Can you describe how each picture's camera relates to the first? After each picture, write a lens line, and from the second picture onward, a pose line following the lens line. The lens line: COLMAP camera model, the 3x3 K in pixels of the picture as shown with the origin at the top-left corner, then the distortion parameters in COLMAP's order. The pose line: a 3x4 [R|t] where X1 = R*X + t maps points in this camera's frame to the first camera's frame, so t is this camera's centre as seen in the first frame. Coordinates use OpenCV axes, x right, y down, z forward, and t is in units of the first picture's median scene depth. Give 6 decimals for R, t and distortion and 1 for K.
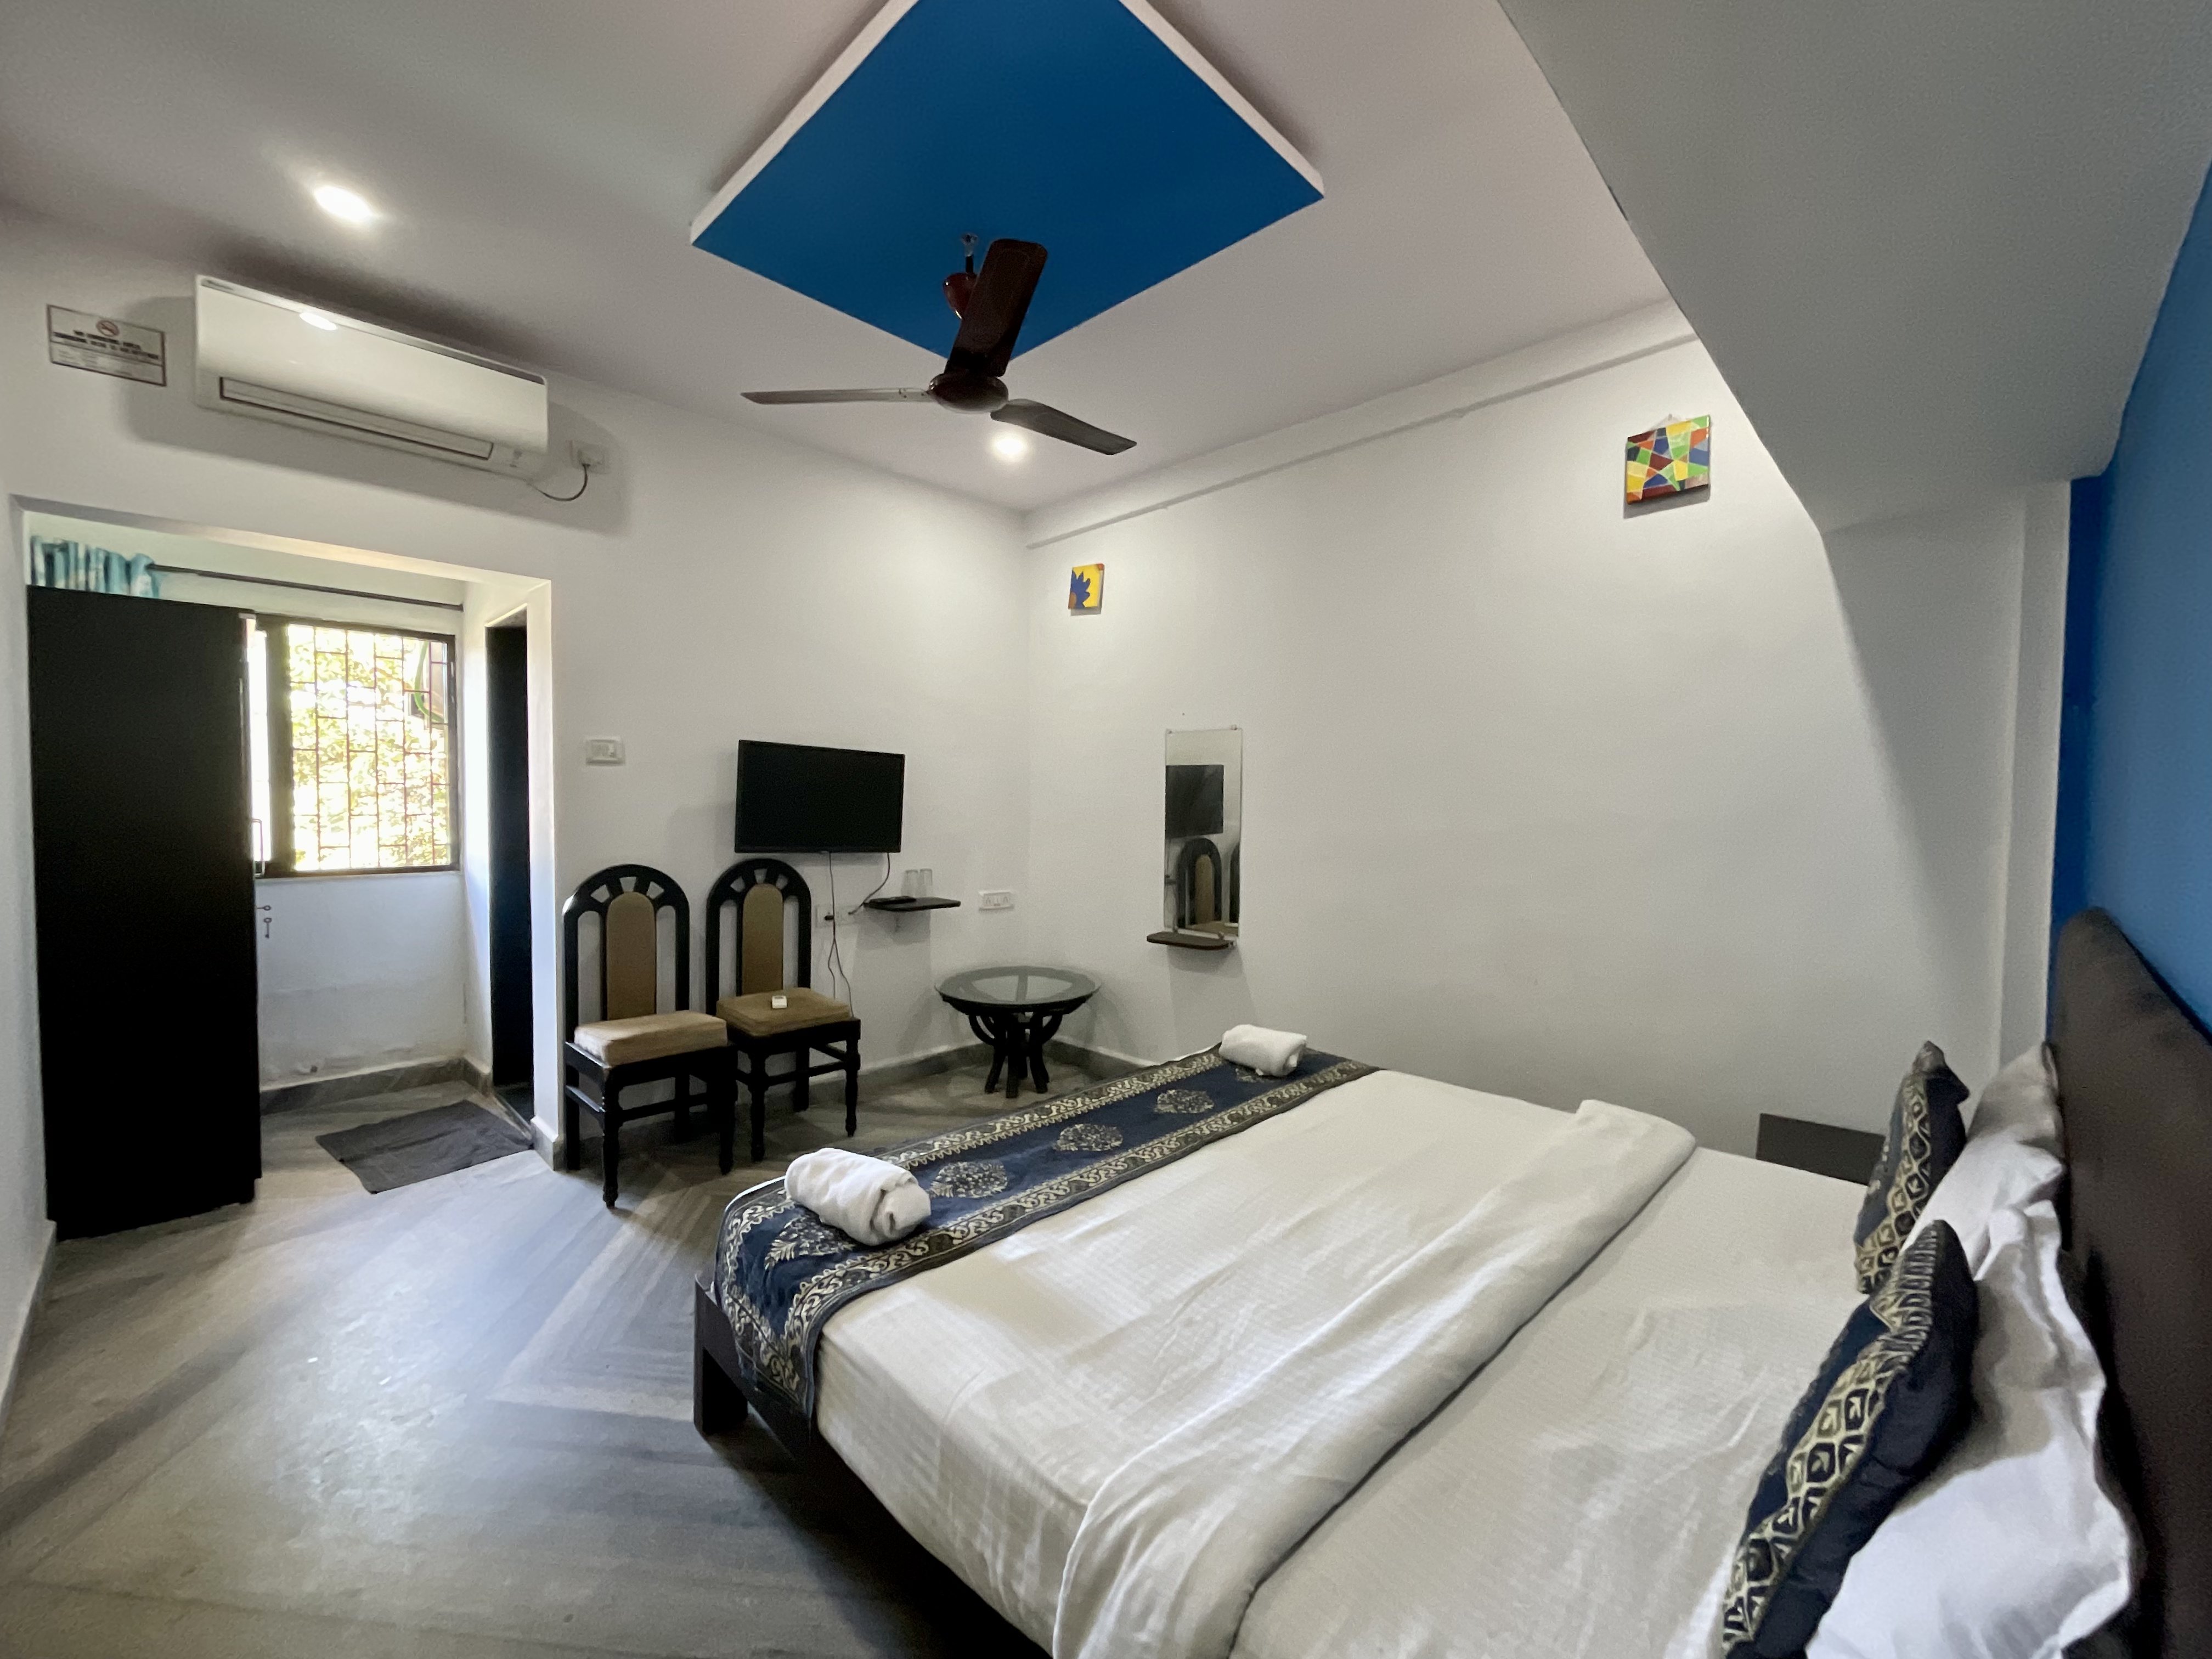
lens RADIAL K [[888.8, 0, 1106.2], [0, 888.8, 829.4], [0, 0, 1]] dist [0.000581, 0.000037]
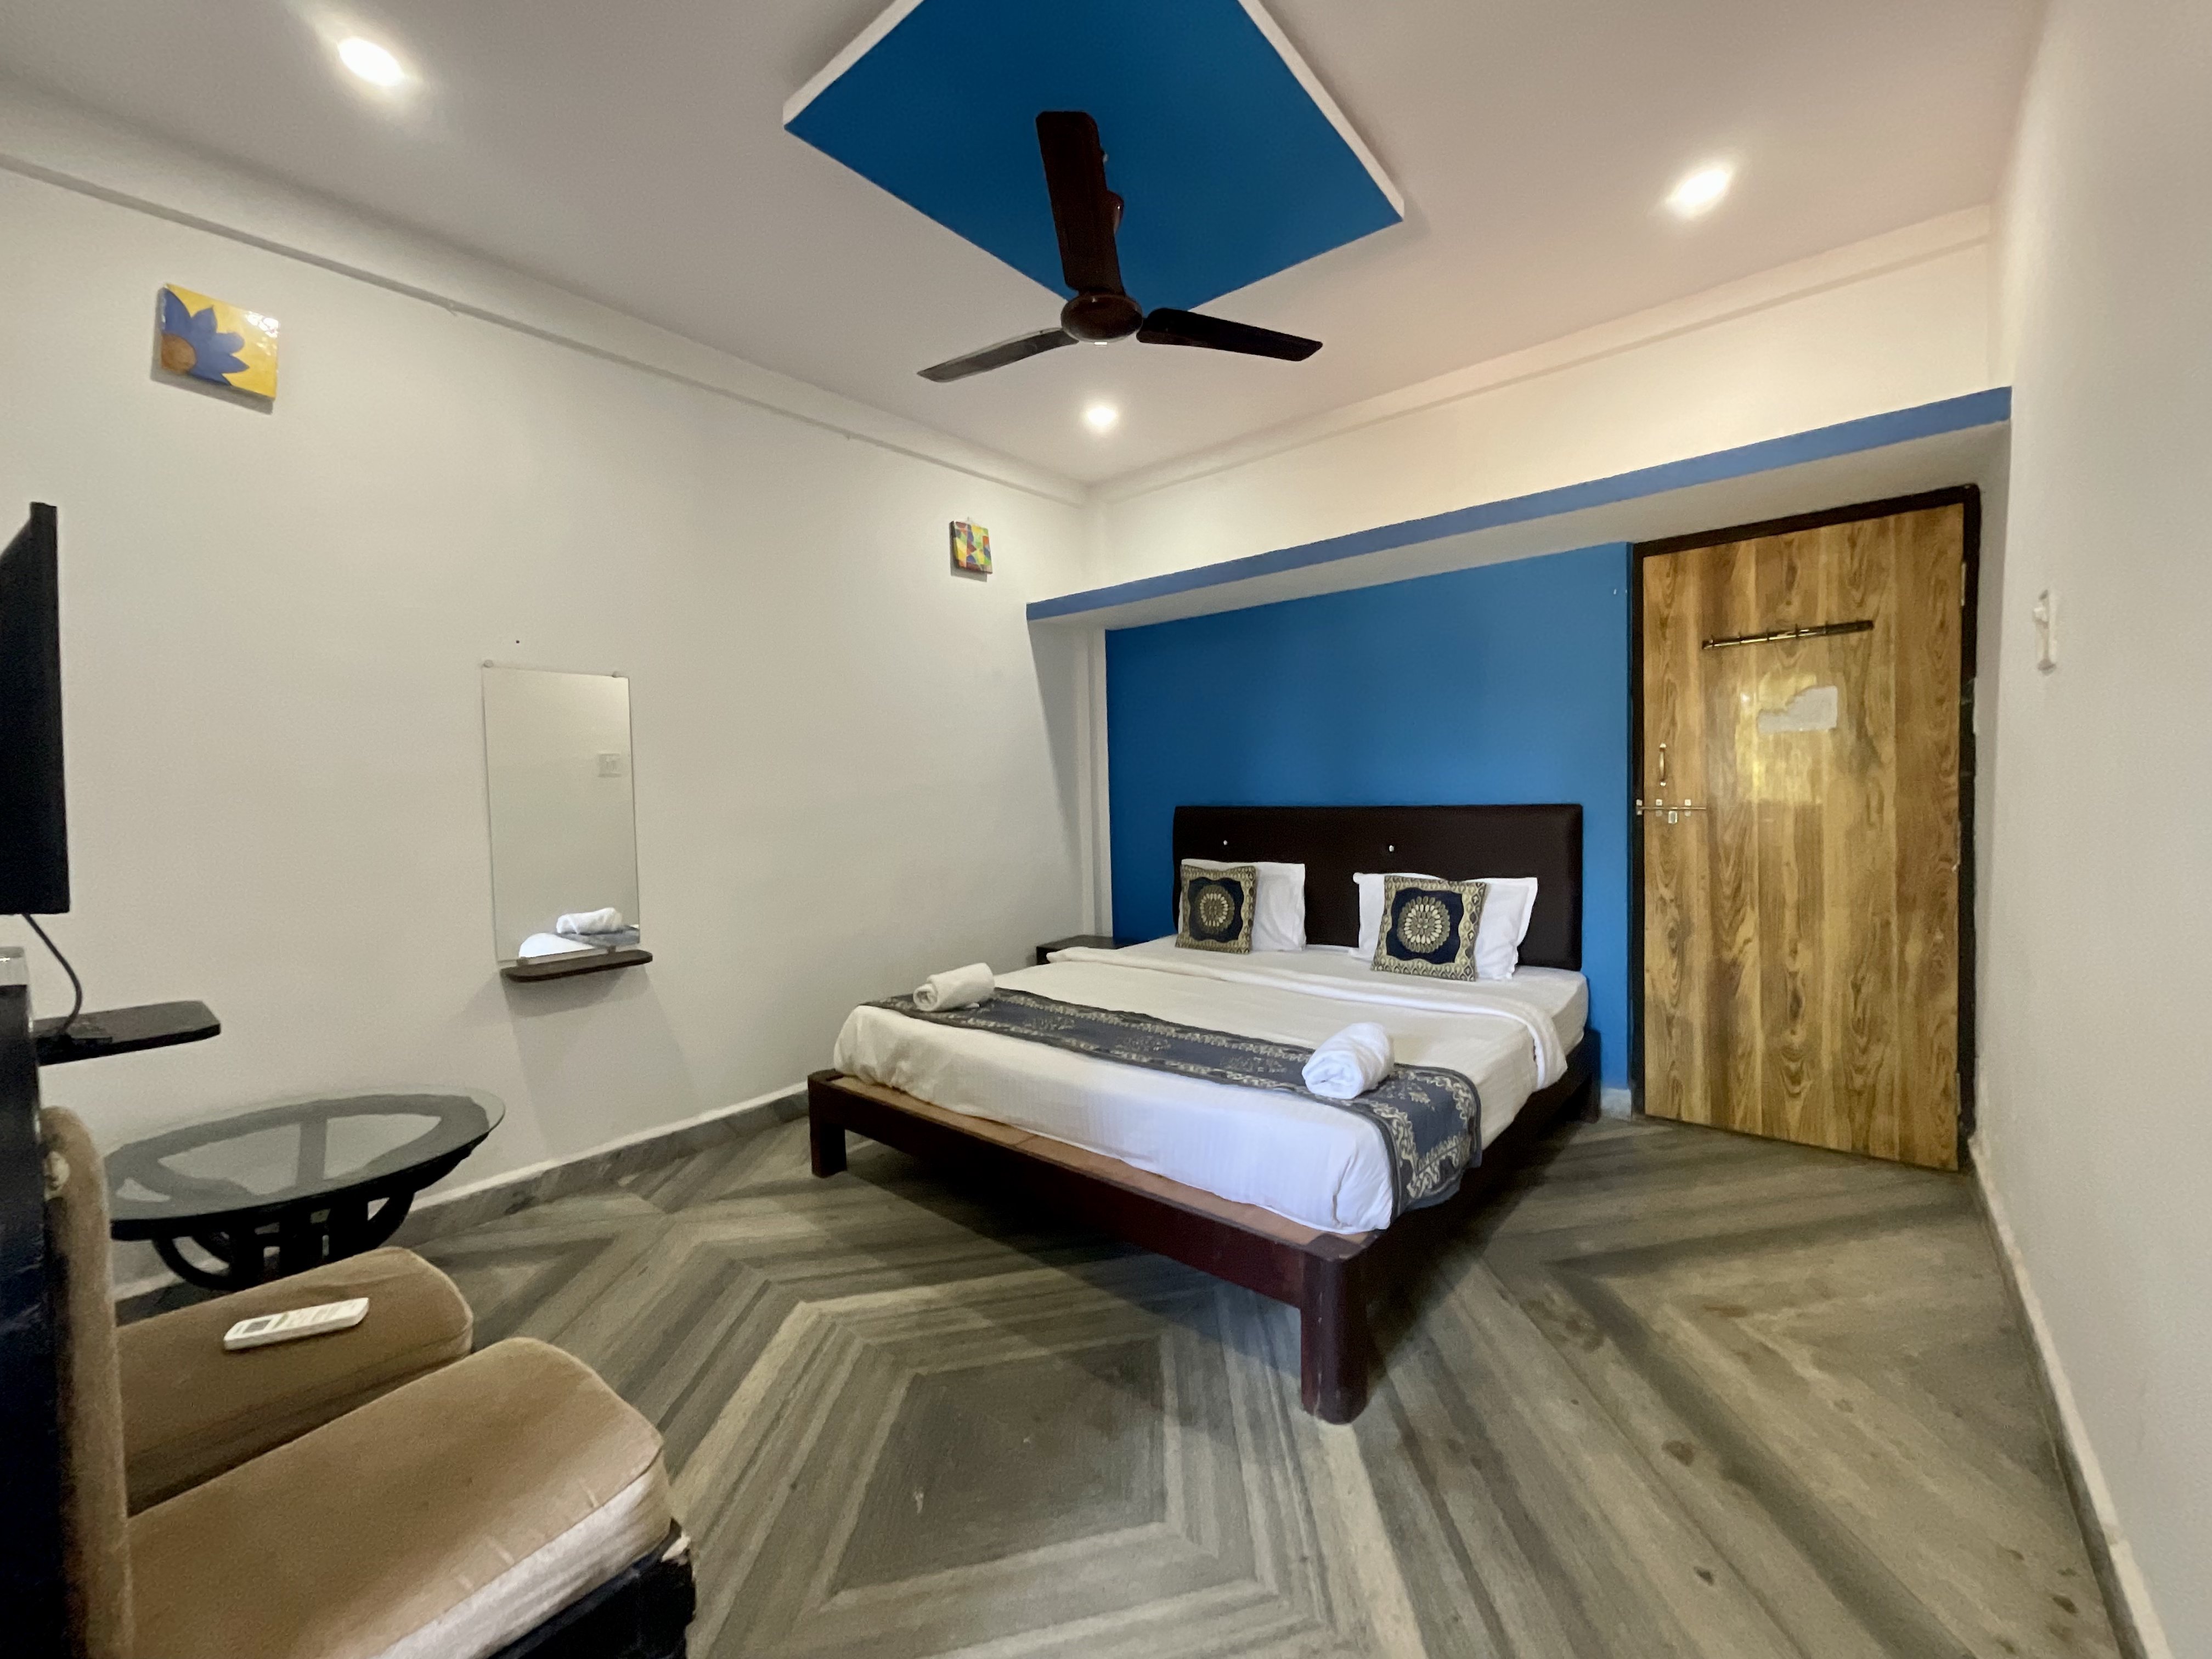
lens RADIAL K [[888.8, 0, 1103.3], [0, 888.8, 821.0], [0, 0, 1]] dist [0.000581, 0.000037]
pose [[-0.087382, -0.041597, 0.995306, -0.923939], [0.059325, 0.997137, 0.046882, 0.001873], [-0.994407, 0.063143, -0.084664, 0.908221]]
